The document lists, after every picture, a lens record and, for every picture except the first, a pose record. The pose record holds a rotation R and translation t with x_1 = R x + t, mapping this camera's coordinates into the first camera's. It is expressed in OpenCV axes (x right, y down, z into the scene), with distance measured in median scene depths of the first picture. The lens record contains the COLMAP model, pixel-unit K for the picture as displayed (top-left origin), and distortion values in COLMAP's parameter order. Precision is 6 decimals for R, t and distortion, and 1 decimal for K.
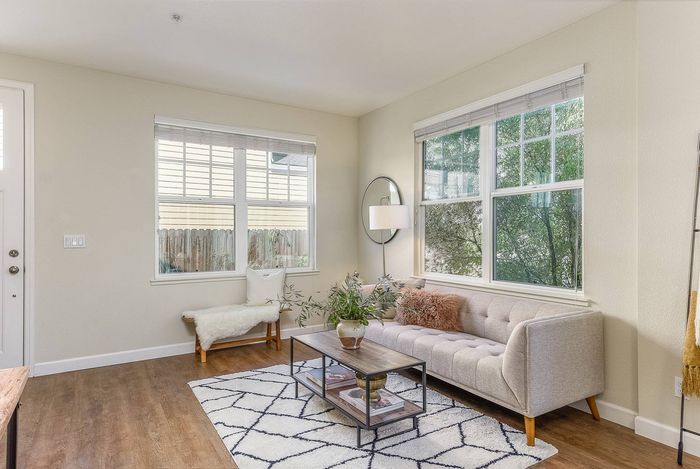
lens RADIAL K [[410.8, 0, 345.0], [0, 410.8, 234.5], [0, 0, 1]] dist [0.007286, 0.002828]
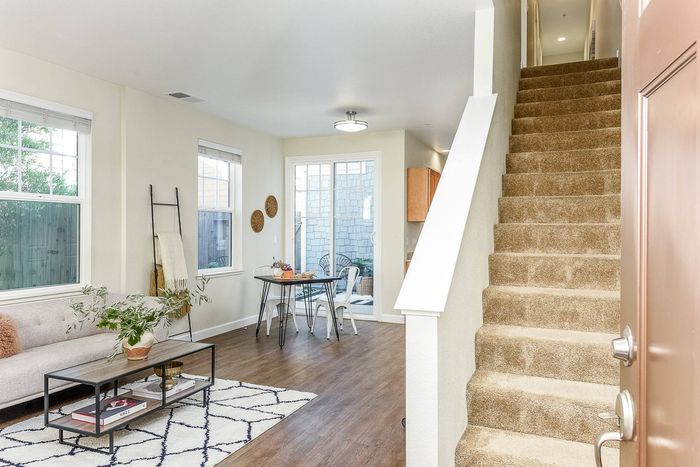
lens RADIAL K [[493.5, 0, 352.8], [0, 493.5, 231.4], [0, 0, 1]] dist [0.014654, 0.000088]
pose [[-0.581963, -0.007372, 0.813182, -0.944316], [-0.005118, 0.999972, 0.005402, -0.032383], [-0.813199, -0.001018, -0.581984, 0.954961]]
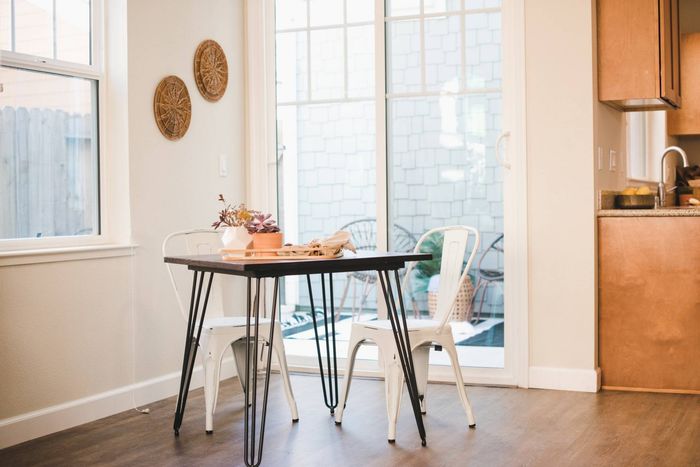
lens RADIAL K [[1017.6, 0, 351.5], [0, 1017.6, 228.7], [0, 0, 1]] dist [-0.140435, 0.000000]
pose [[-0.562374, -0.013301, 0.826776, -0.470493], [0.013092, 0.999602, 0.024986, 0.069076], [-0.826780, 0.024876, -0.561976, 0.727377]]
